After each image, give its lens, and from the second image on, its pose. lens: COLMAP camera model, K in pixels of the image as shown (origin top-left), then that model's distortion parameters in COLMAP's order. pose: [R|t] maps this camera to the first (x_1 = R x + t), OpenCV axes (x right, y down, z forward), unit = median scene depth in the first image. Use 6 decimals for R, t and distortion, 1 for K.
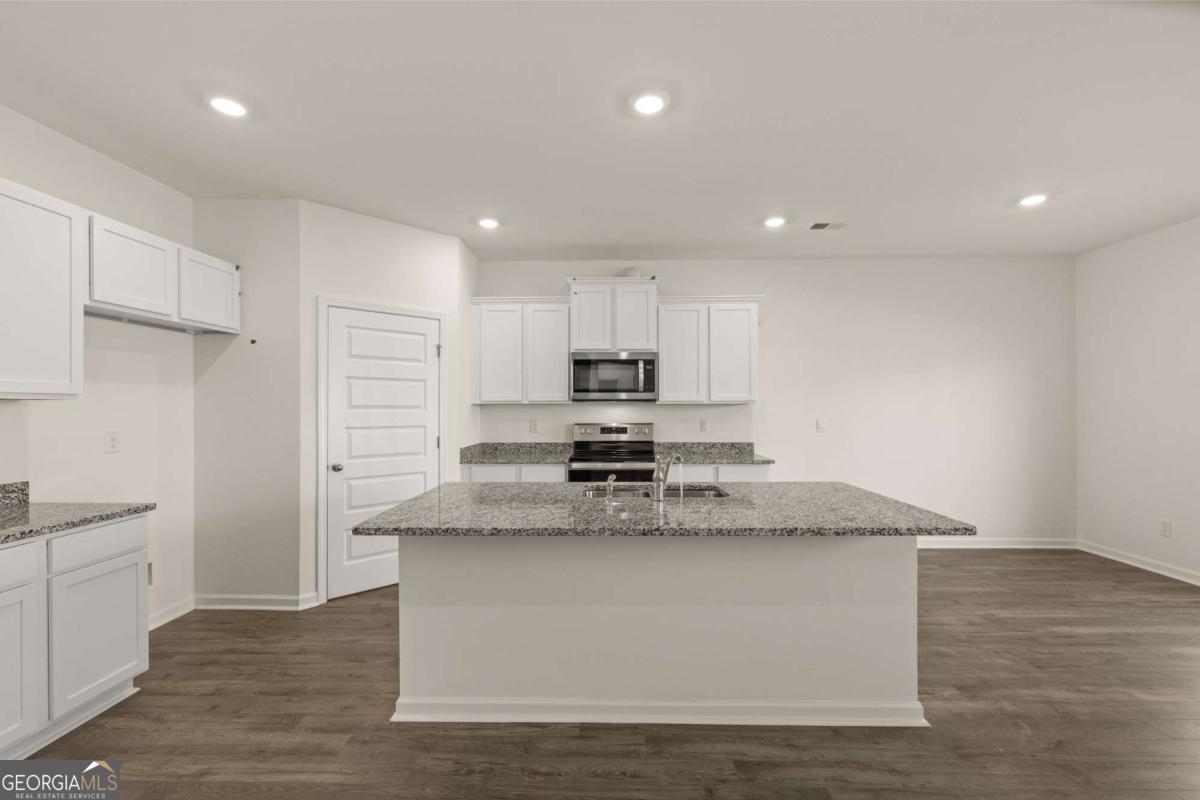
lens RADIAL K [[504.7, 0, 604.1], [0, 504.7, 404.4], [0, 0, 1]] dist [-0.001568, 0.000260]
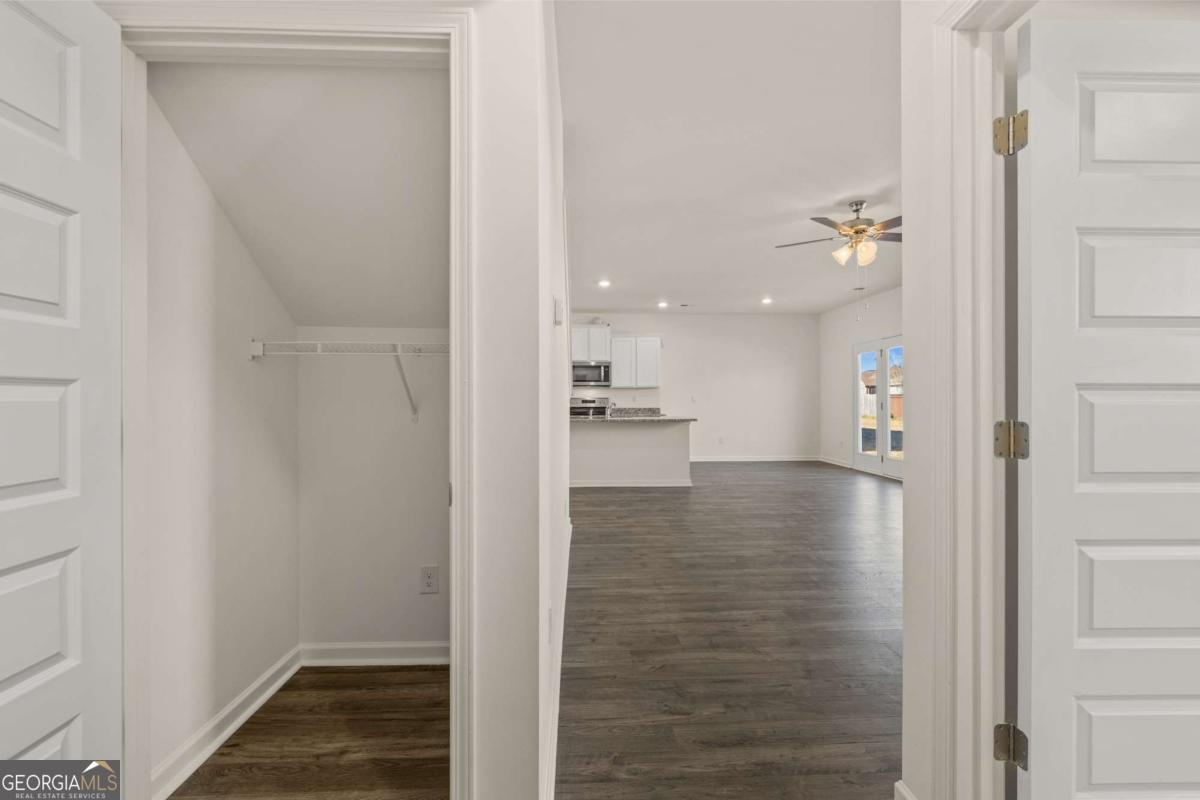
lens RADIAL K [[516.6, 0, 597.3], [0, 516.6, 408.8], [0, 0, 1]] dist [0.000721, 0.000071]
pose [[0.997621, -0.004760, 0.068767, -0.101136], [0.003054, 0.999685, 0.024899, 0.035889], [-0.068864, -0.024630, 0.997322, -1.196832]]
